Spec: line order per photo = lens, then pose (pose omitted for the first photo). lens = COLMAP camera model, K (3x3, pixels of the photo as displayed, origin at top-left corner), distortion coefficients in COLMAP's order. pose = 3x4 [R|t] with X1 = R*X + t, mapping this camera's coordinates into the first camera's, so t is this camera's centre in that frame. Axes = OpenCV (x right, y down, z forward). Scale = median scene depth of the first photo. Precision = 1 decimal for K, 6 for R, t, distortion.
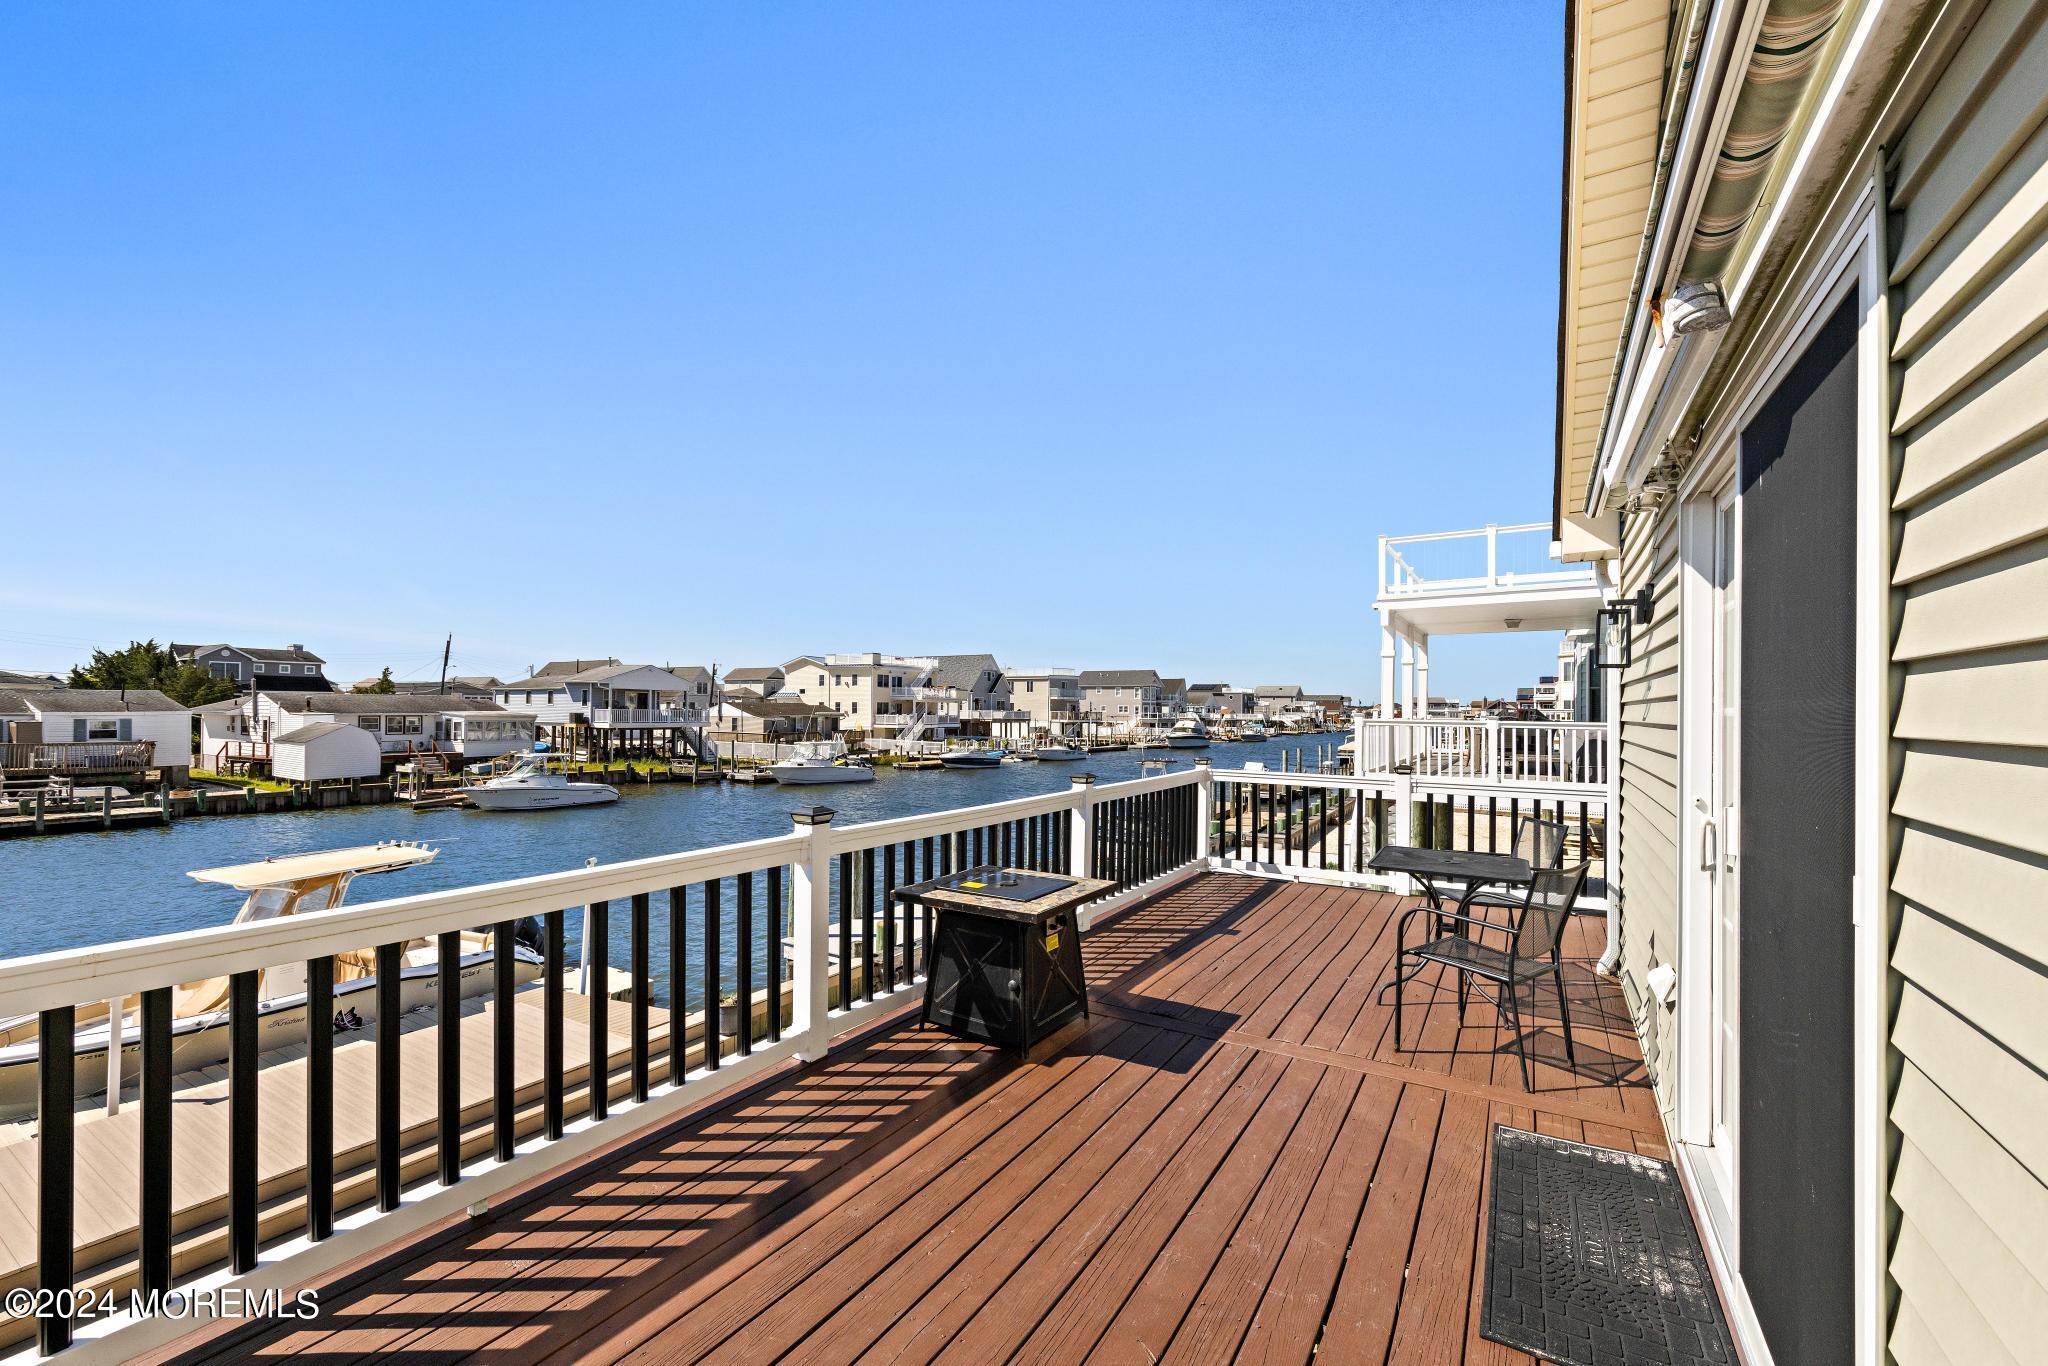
lens RADIAL K [[847.8, 0, 1022.6], [0, 847.8, 697.1], [0, 0, 1]] dist [0.003846, 0.000474]
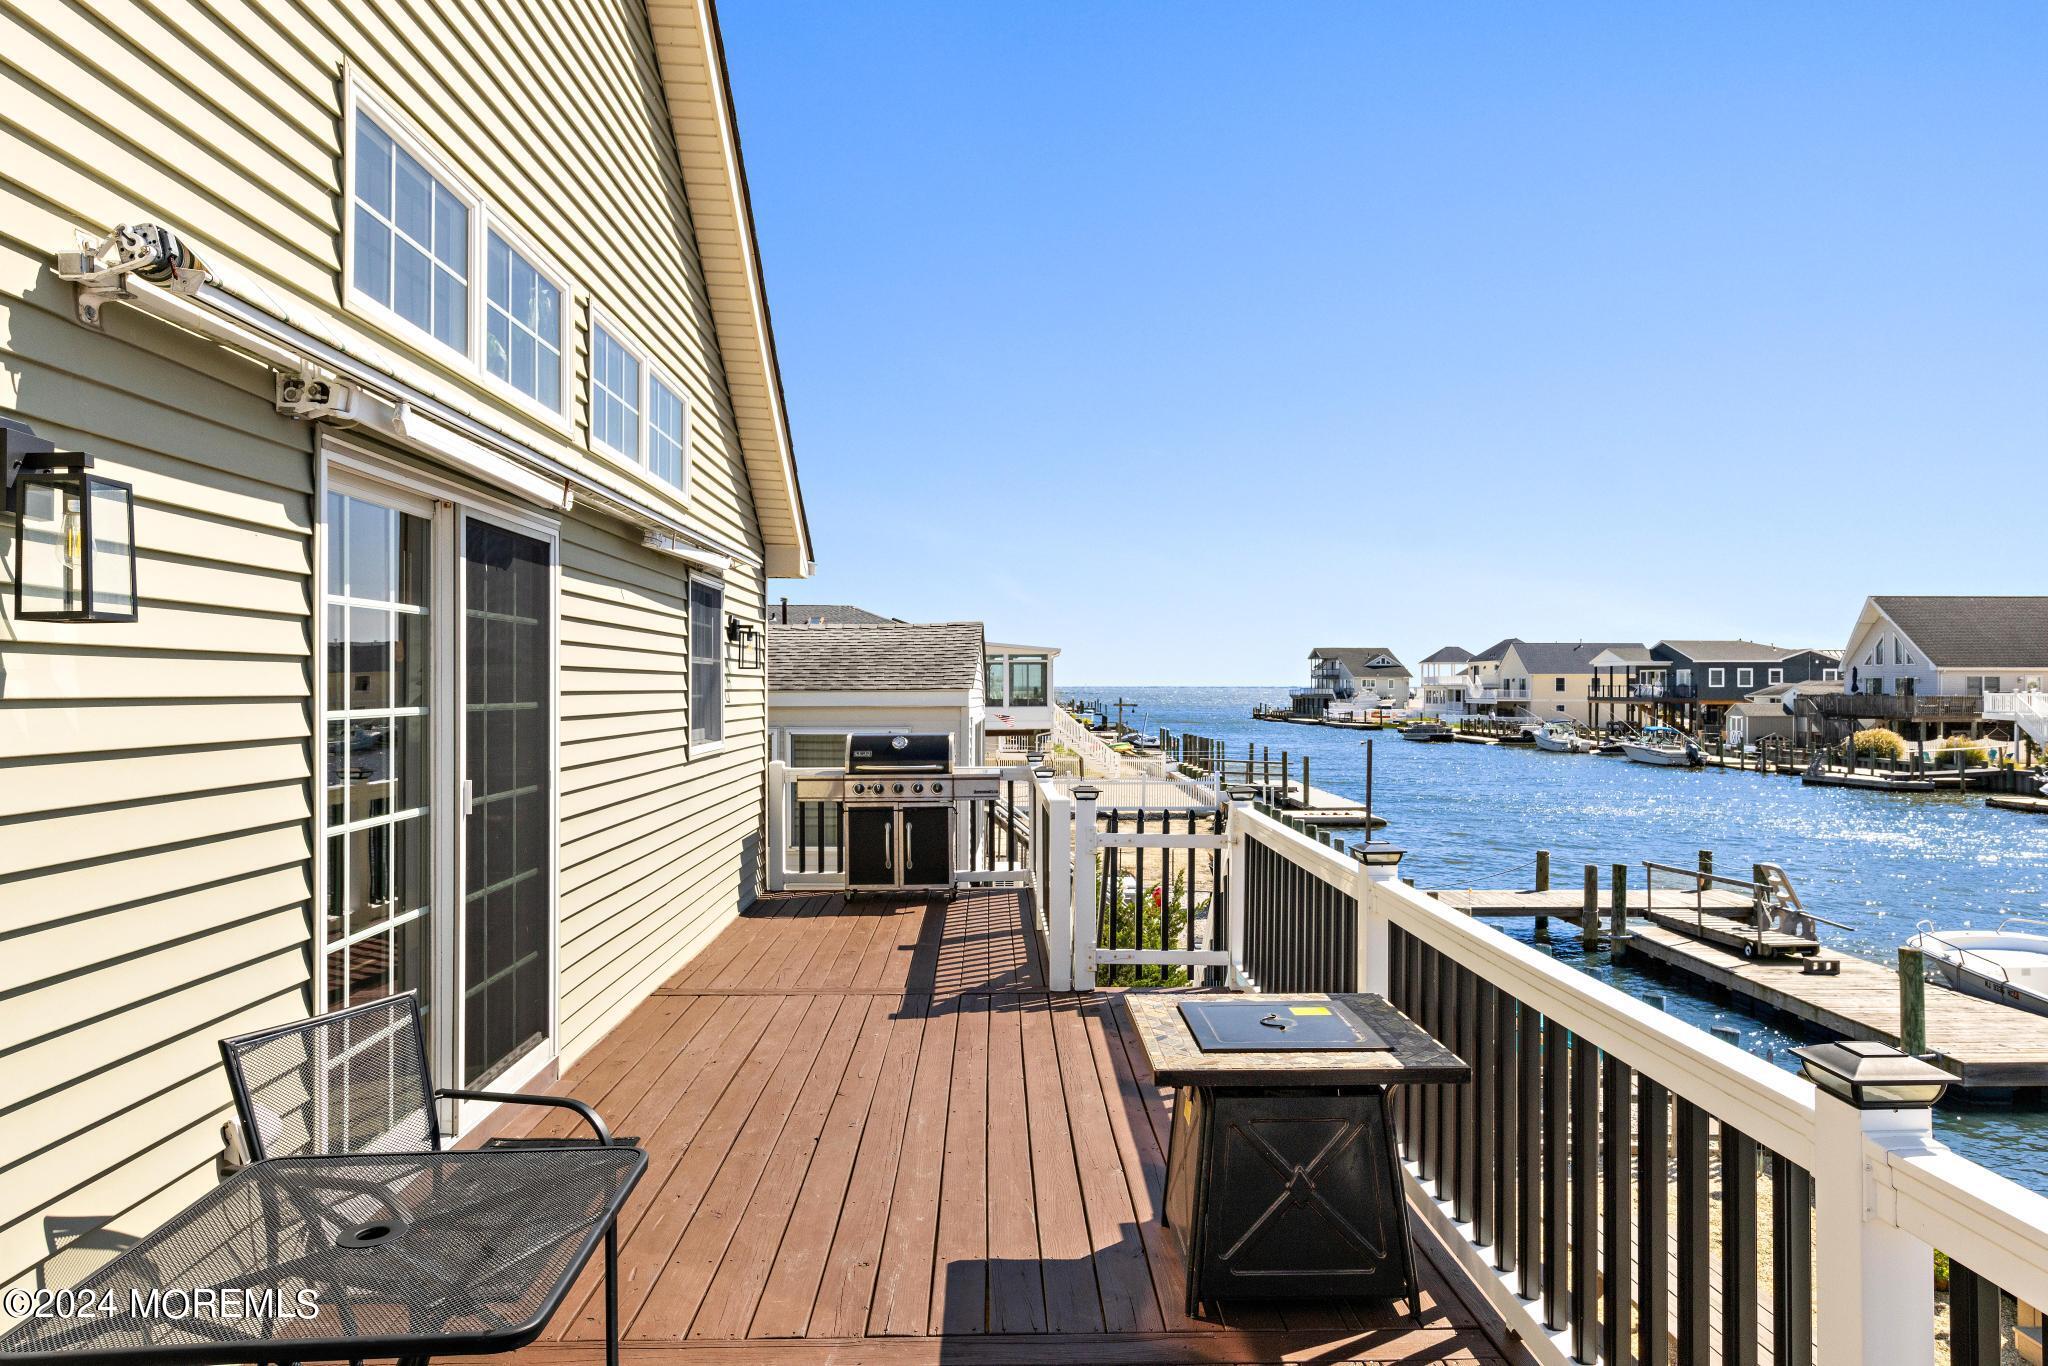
lens RADIAL K [[1321.7, 0, 1024.1], [0, 1321.7, 698.1], [0, 0, 1]] dist [-0.000694, 0.001507]
pose [[-0.846960, -0.007396, -0.531605, 0.066693], [-0.002219, 0.999944, -0.010377, 0.000760], [0.531652, -0.007610, -0.846929, 0.182746]]
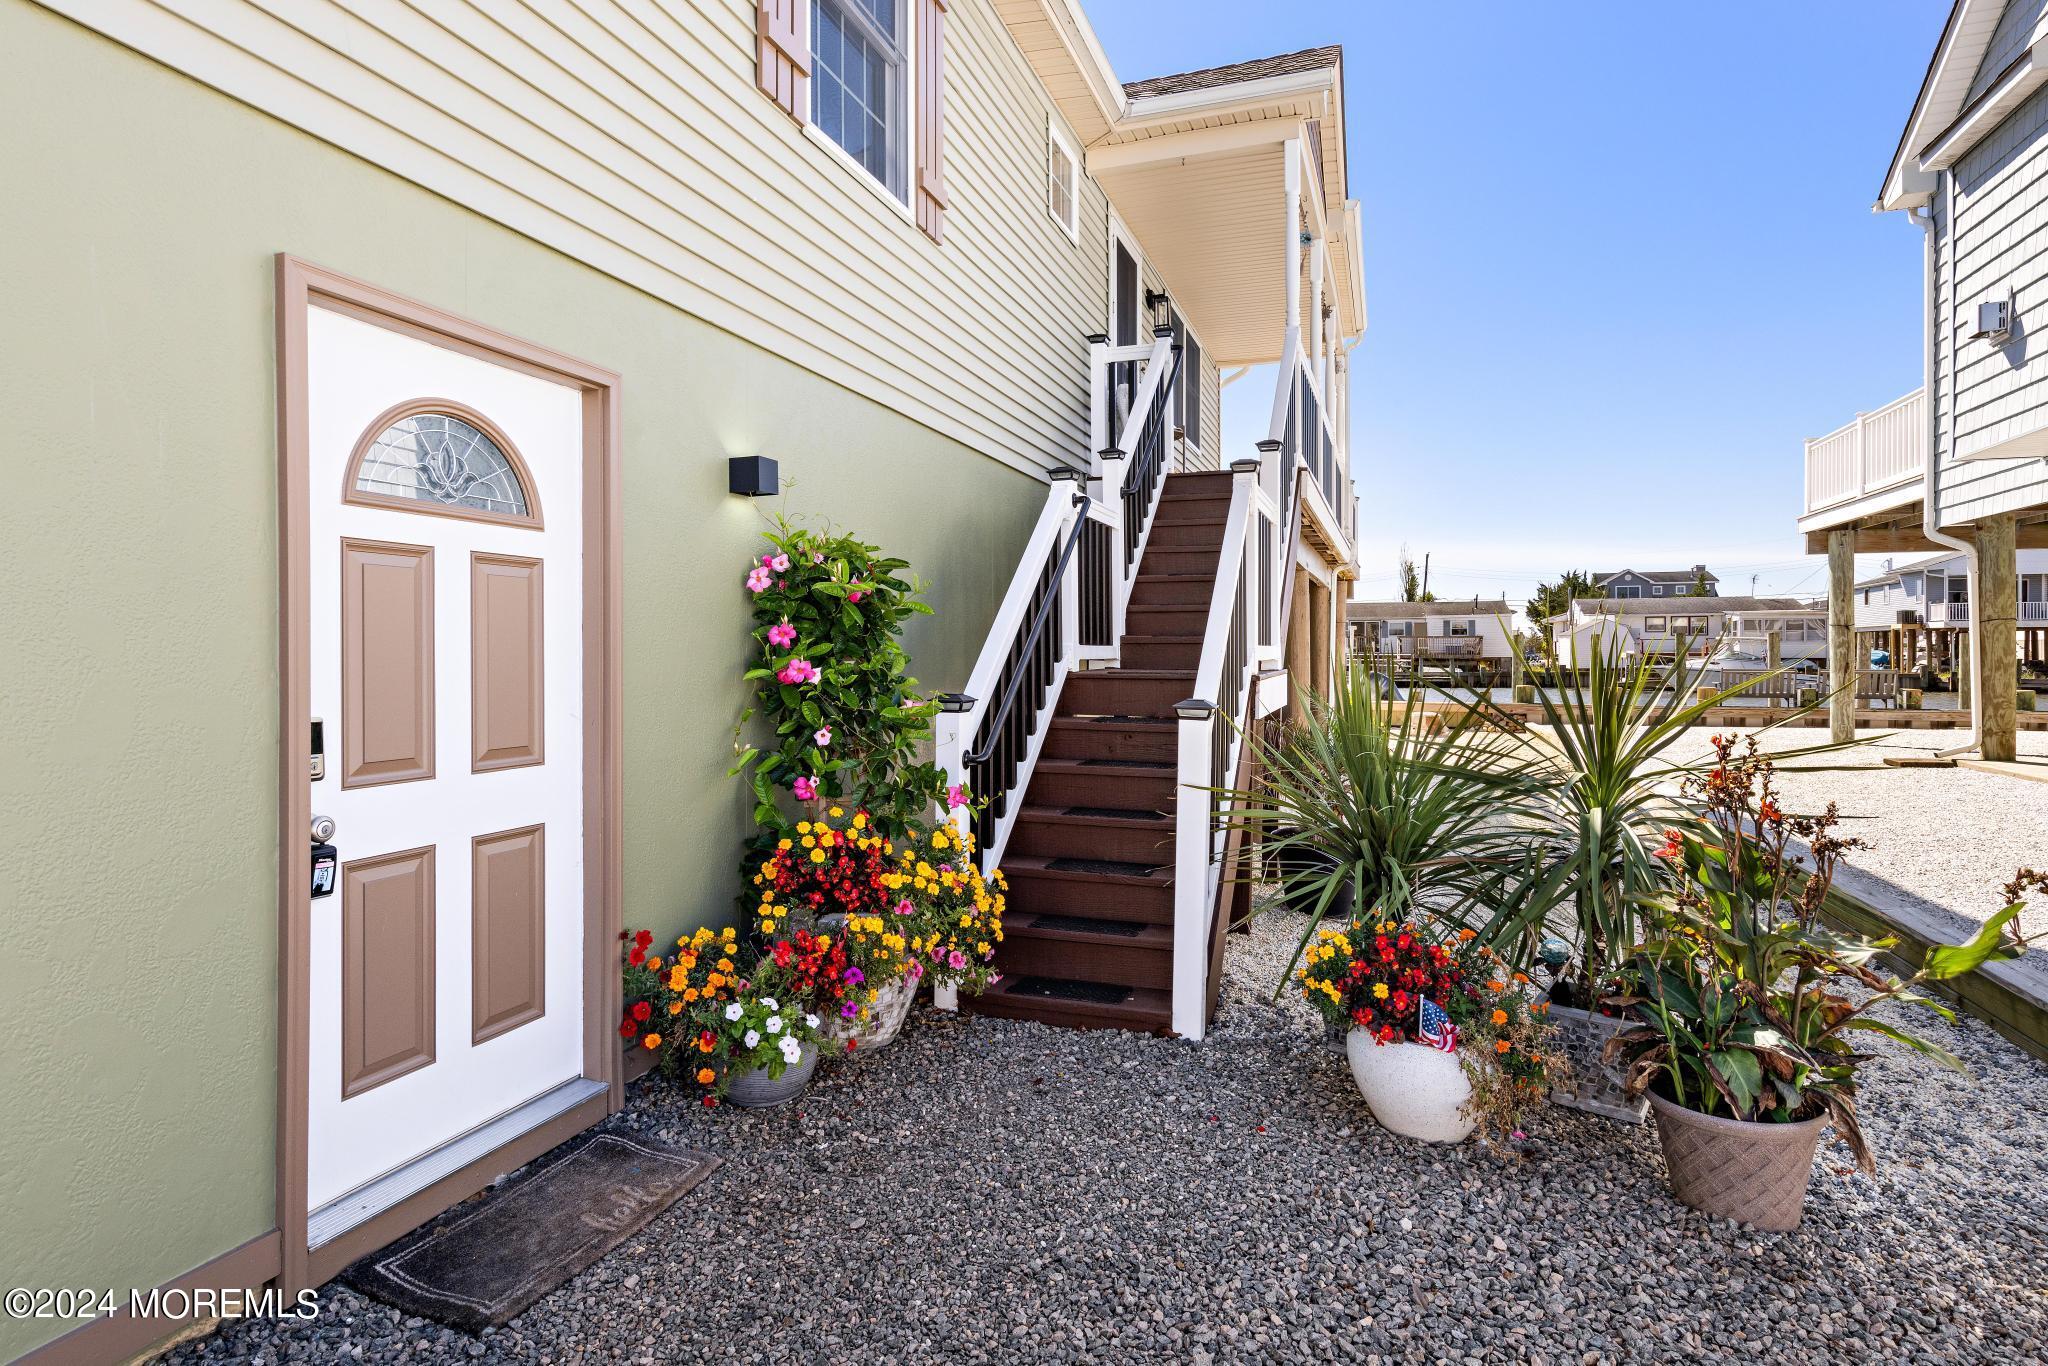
lens RADIAL K [[1068.2, 0, 1022.9], [0, 1068.2, 650.4], [0, 0, 1]] dist [-0.001384, 0.000631]
pose [[0.193200, -0.014860, -0.981047, 0.452420], [0.018092, 0.999769, -0.011581, 0.080761], [0.980993, -0.015512, 0.193424, -0.008249]]
